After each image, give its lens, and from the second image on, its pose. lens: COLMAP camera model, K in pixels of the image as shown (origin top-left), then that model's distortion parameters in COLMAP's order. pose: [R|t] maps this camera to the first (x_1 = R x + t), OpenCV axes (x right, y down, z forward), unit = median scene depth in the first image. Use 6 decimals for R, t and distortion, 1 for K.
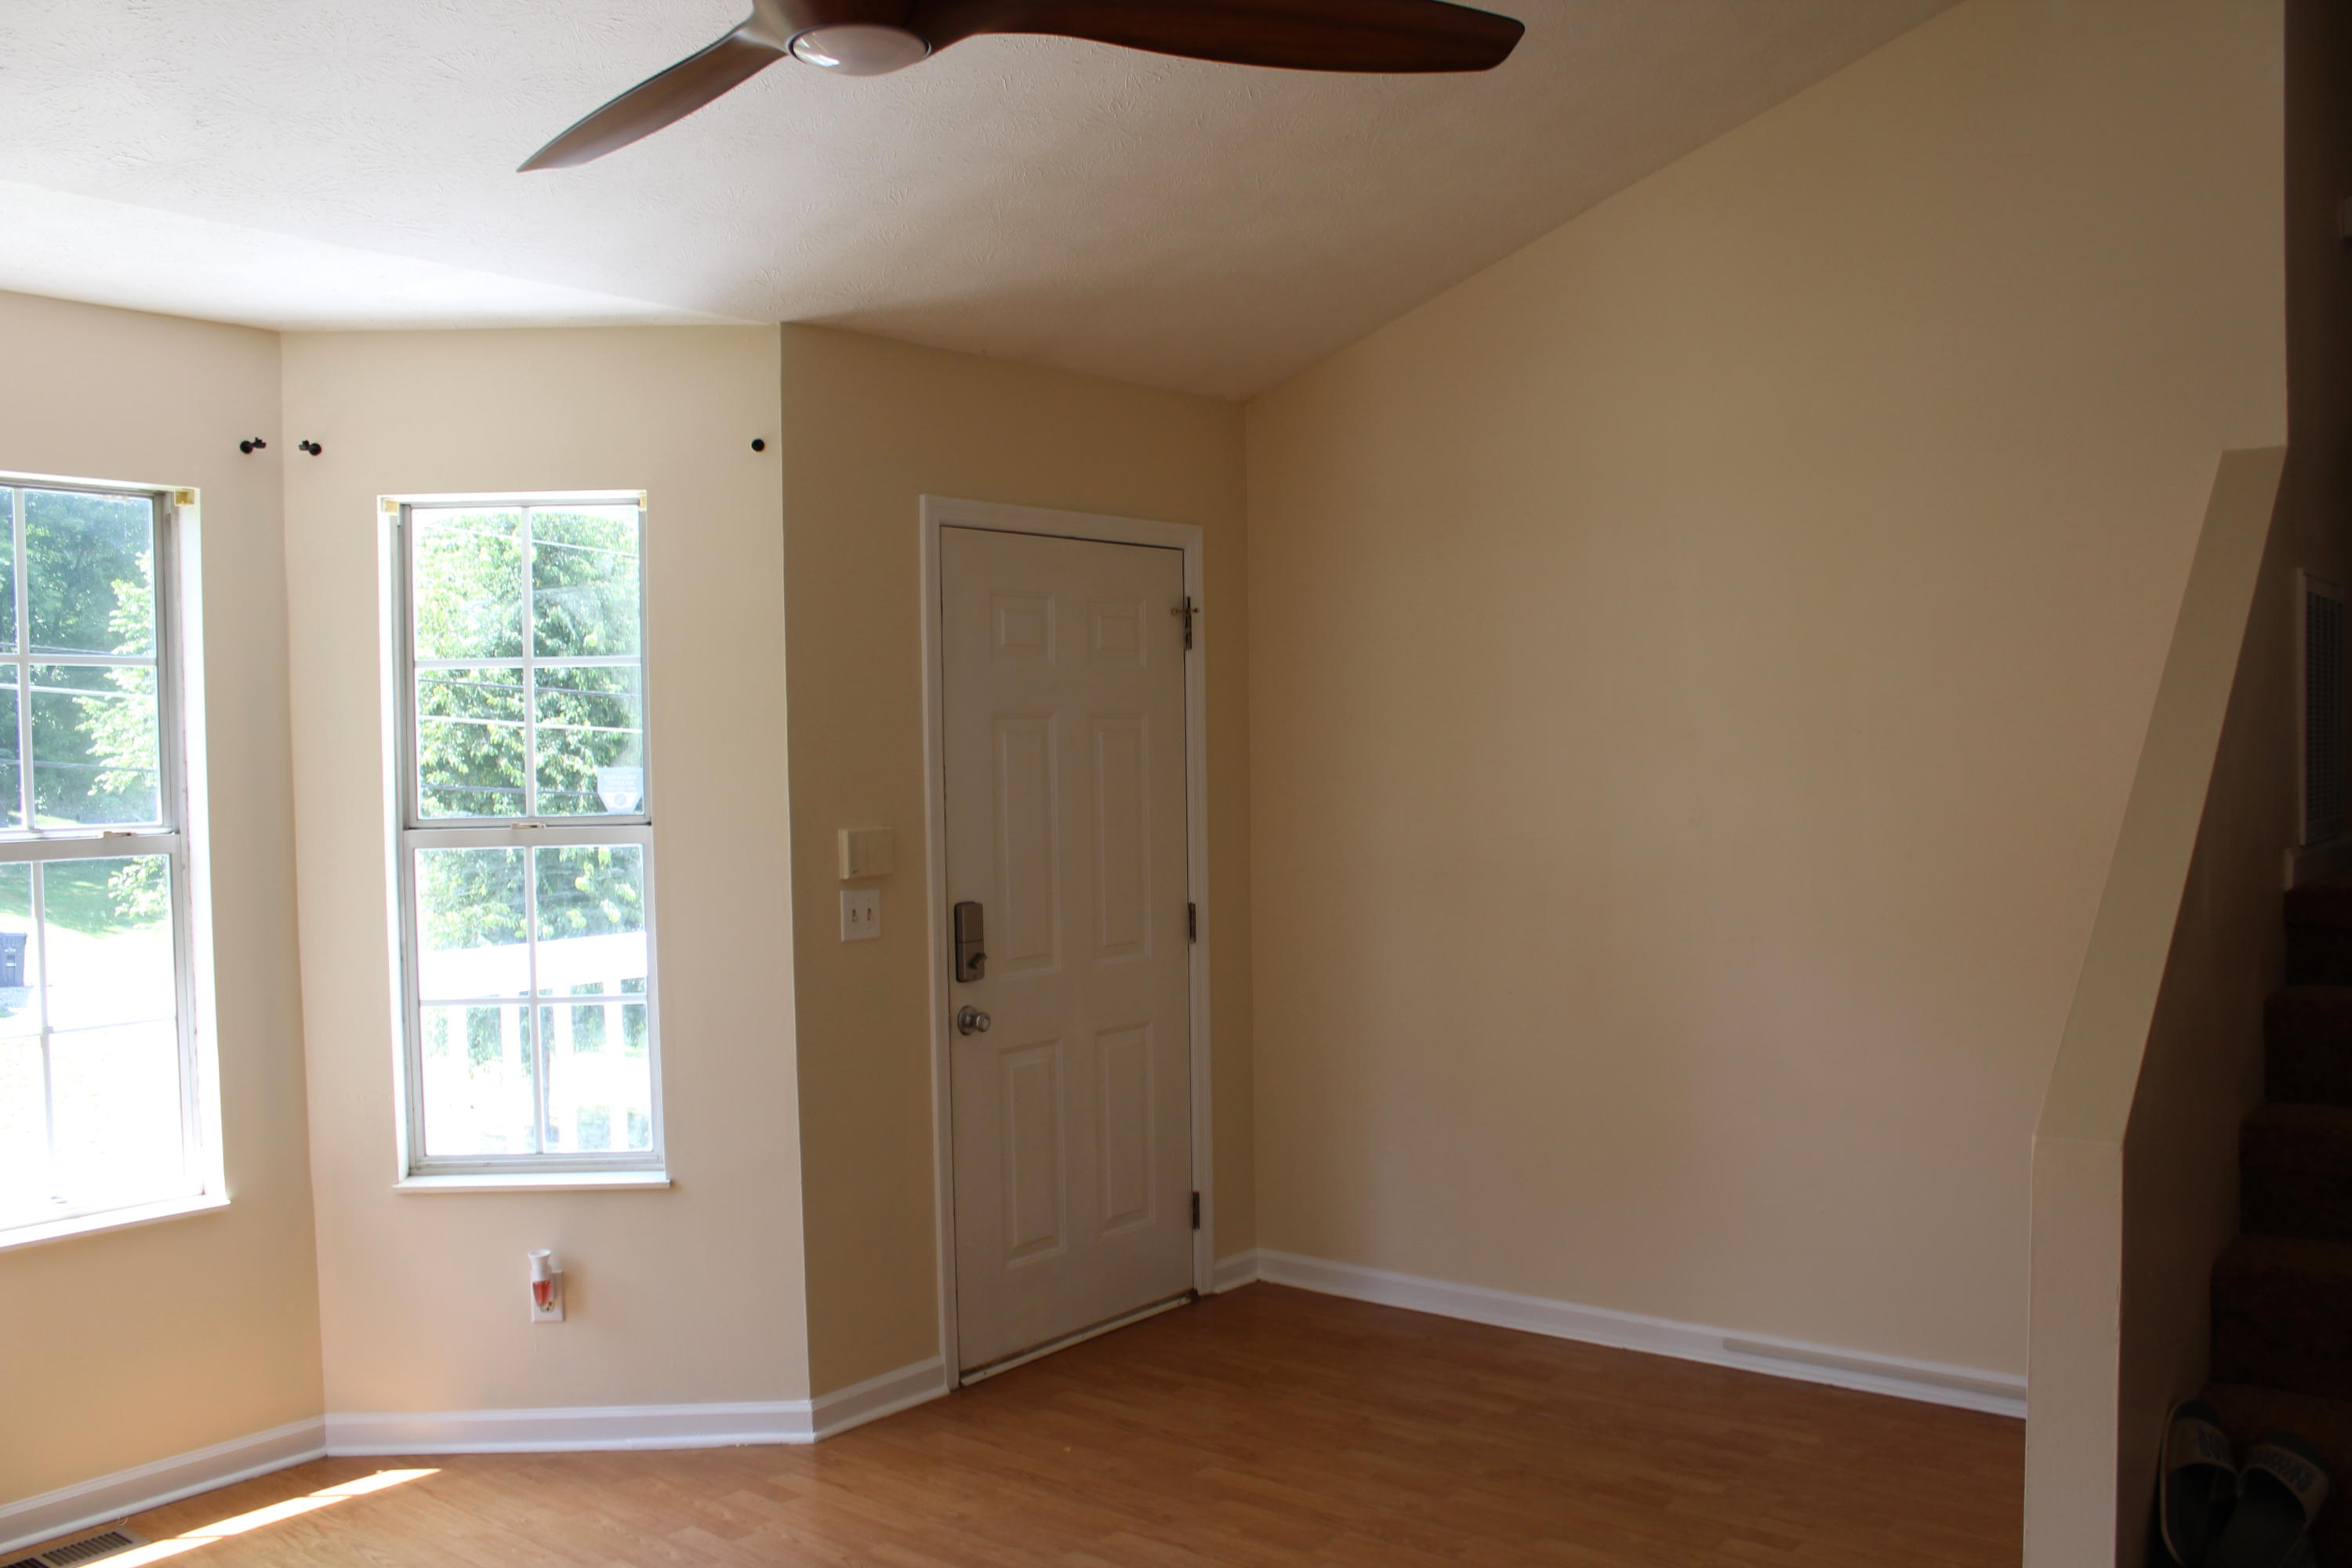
lens RADIAL K [[1969.6, 0, 1176.2], [0, 1969.6, 818.7], [0, 0, 1]] dist [-0.158100, 0.161670]
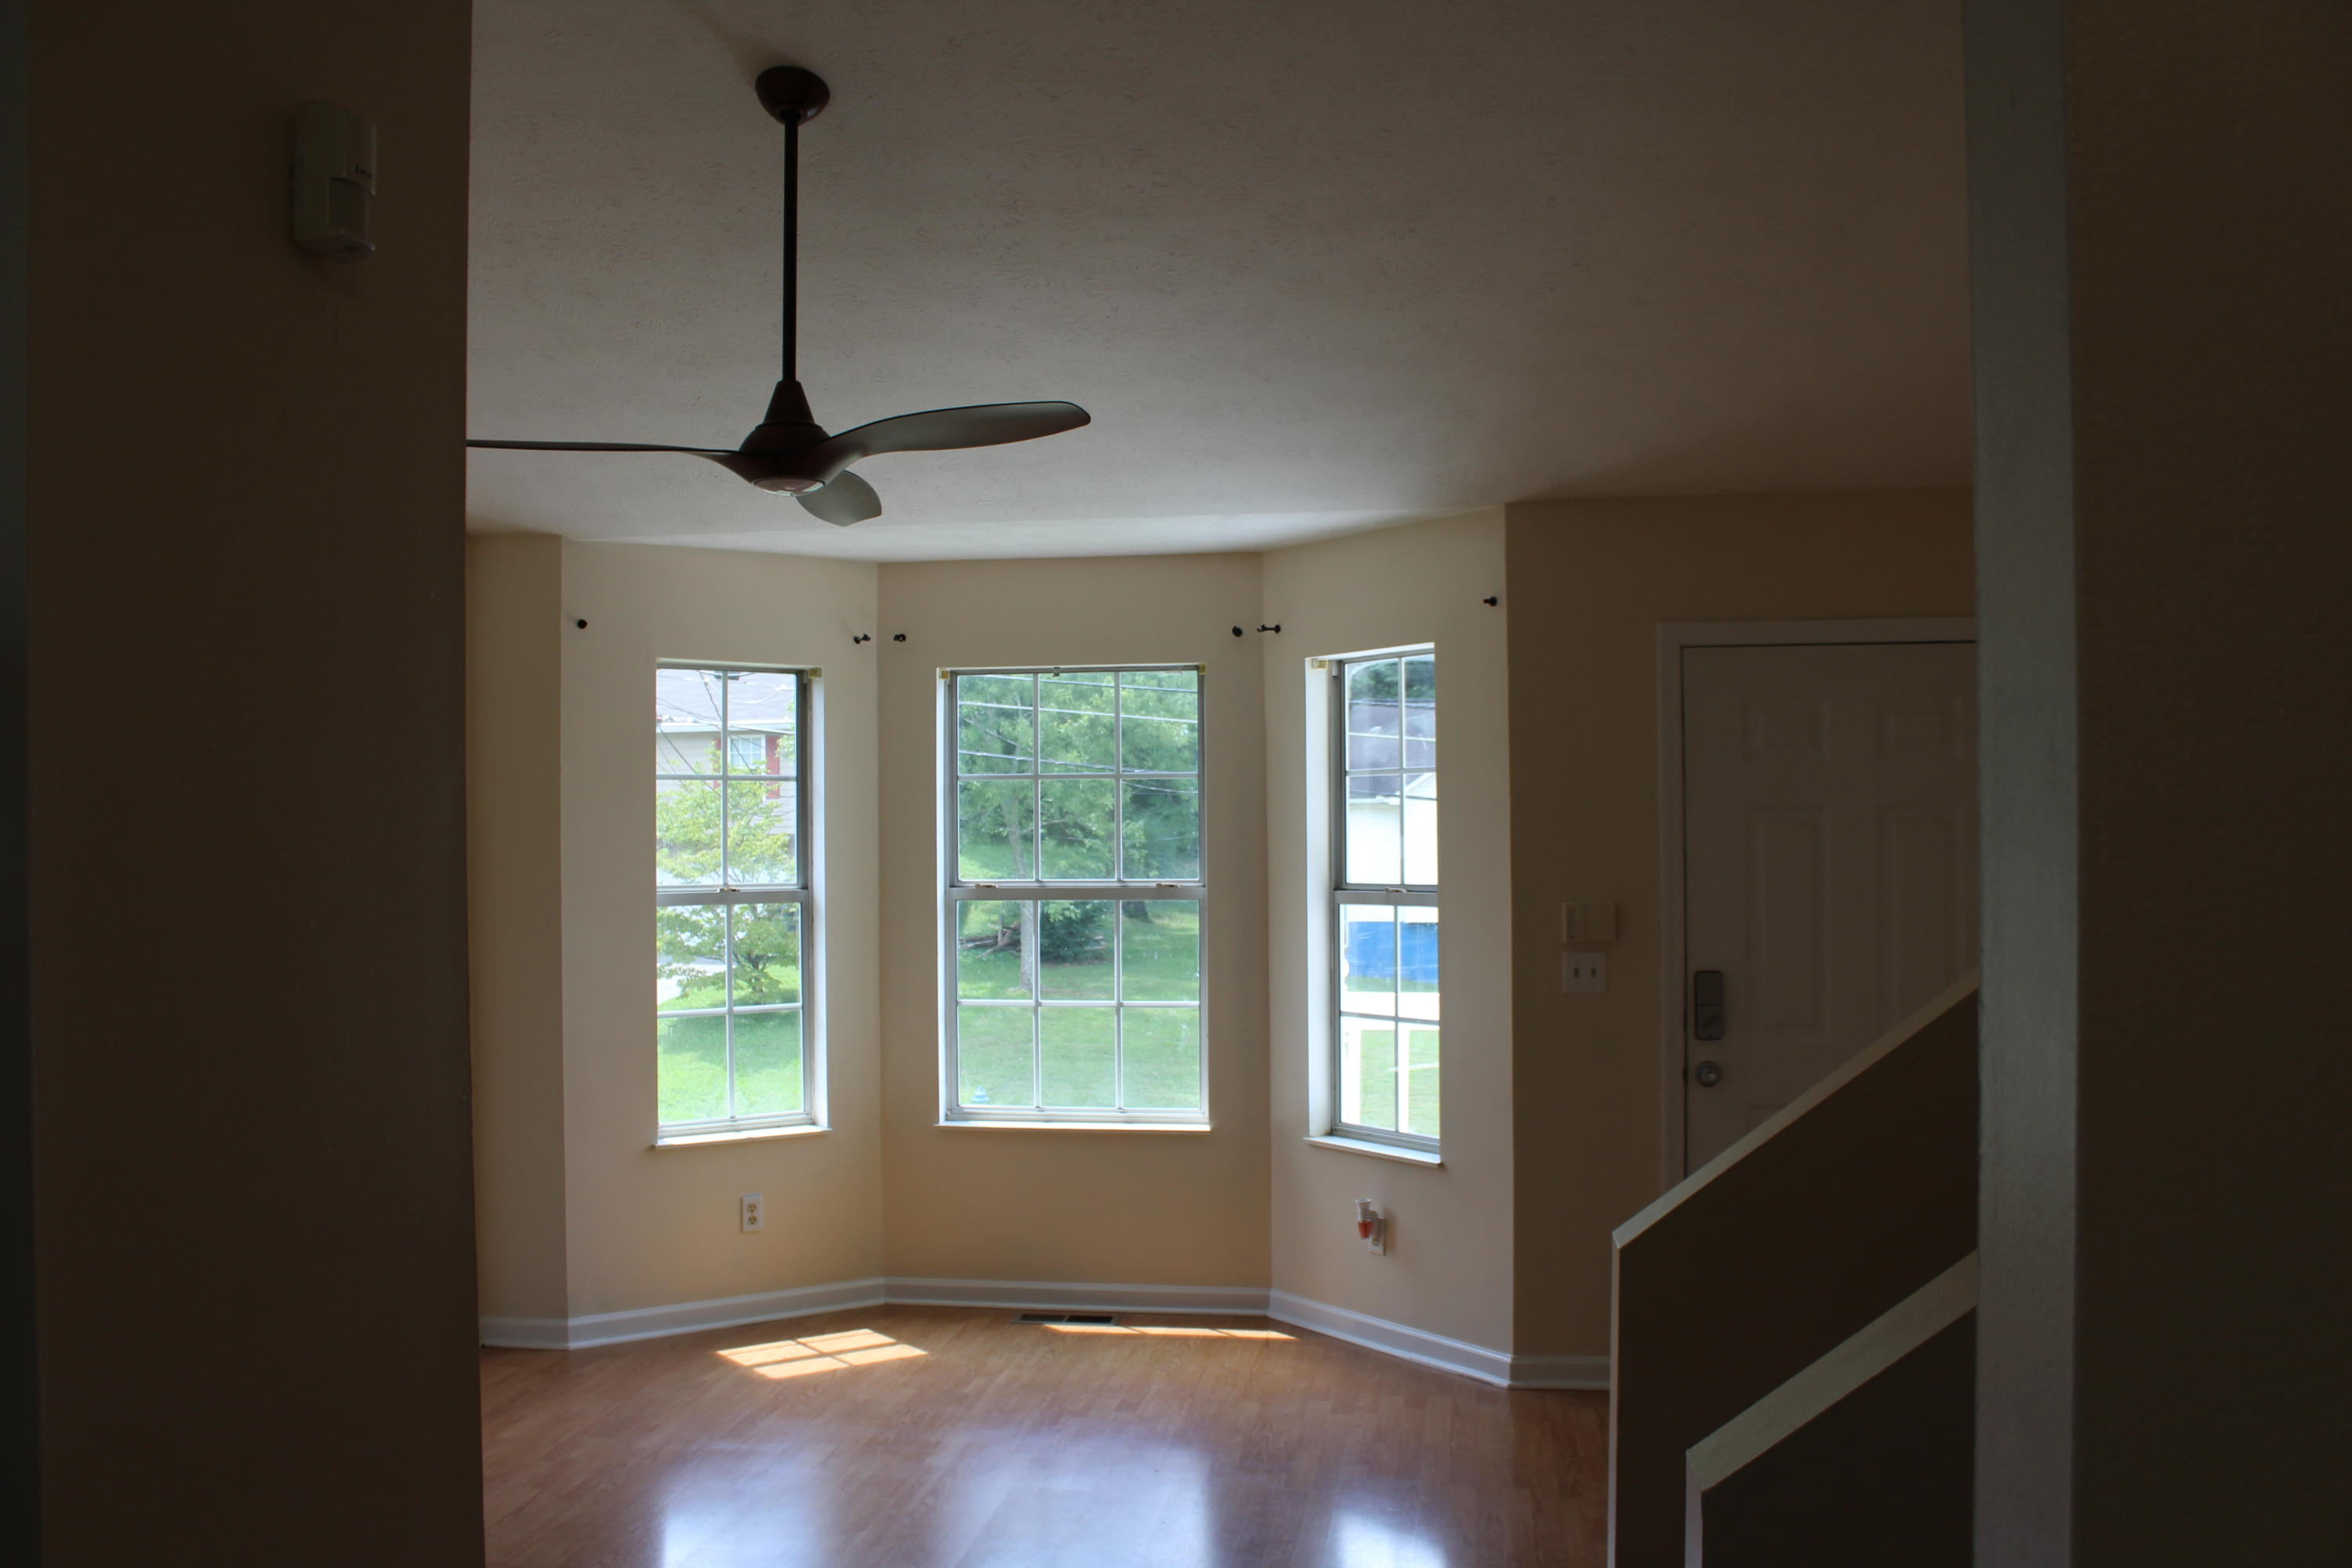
lens RADIAL K [[1983.4, 0, 1134.1], [0, 1983.4, 809.9], [0, 0, 1]] dist [-0.162775, 0.152641]
pose [[0.496982, -0.000296, -0.867761, 0.791148], [-0.034064, 0.999222, -0.019851, -0.019363], [0.867092, 0.039425, 0.496585, 0.147010]]
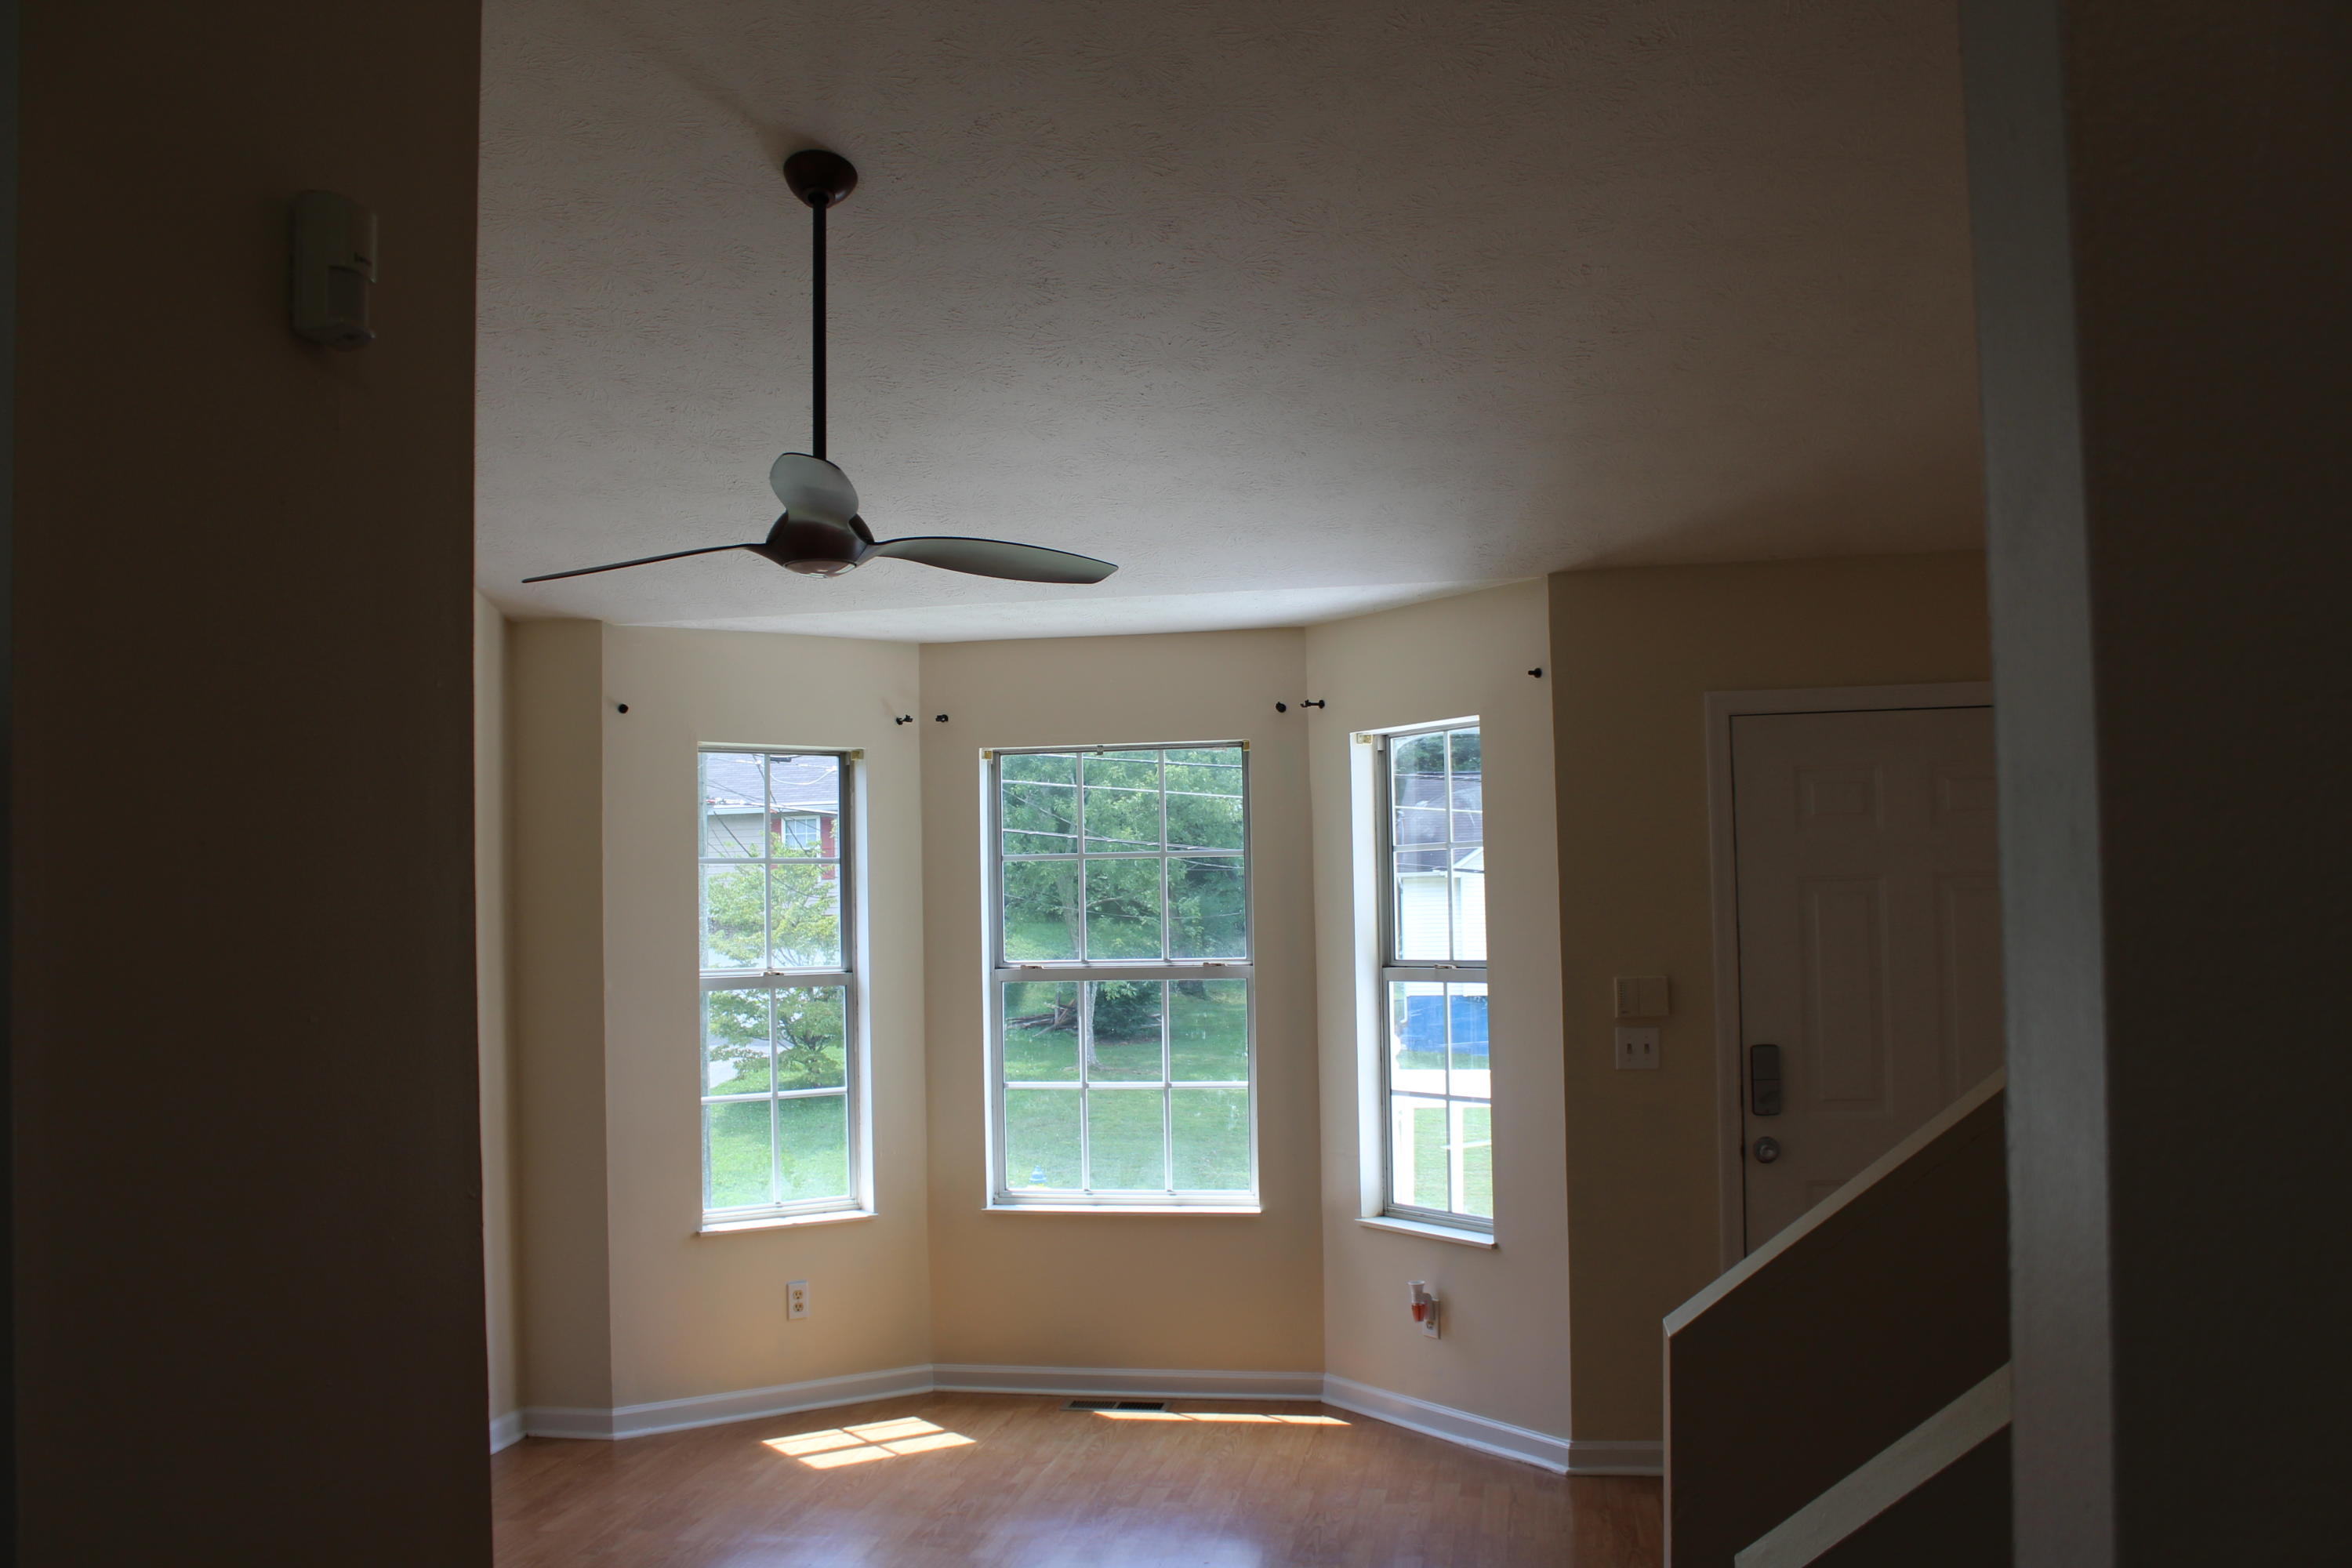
lens RADIAL K [[1983.4, 0, 1134.1], [0, 1983.4, 809.9], [0, 0, 1]] dist [-0.162775, 0.152641]
pose [[0.471093, -0.040218, -0.881166, 0.785226], [-0.022223, 0.998102, -0.057436, -0.021868], [0.881804, 0.046640, 0.469305, 0.161599]]
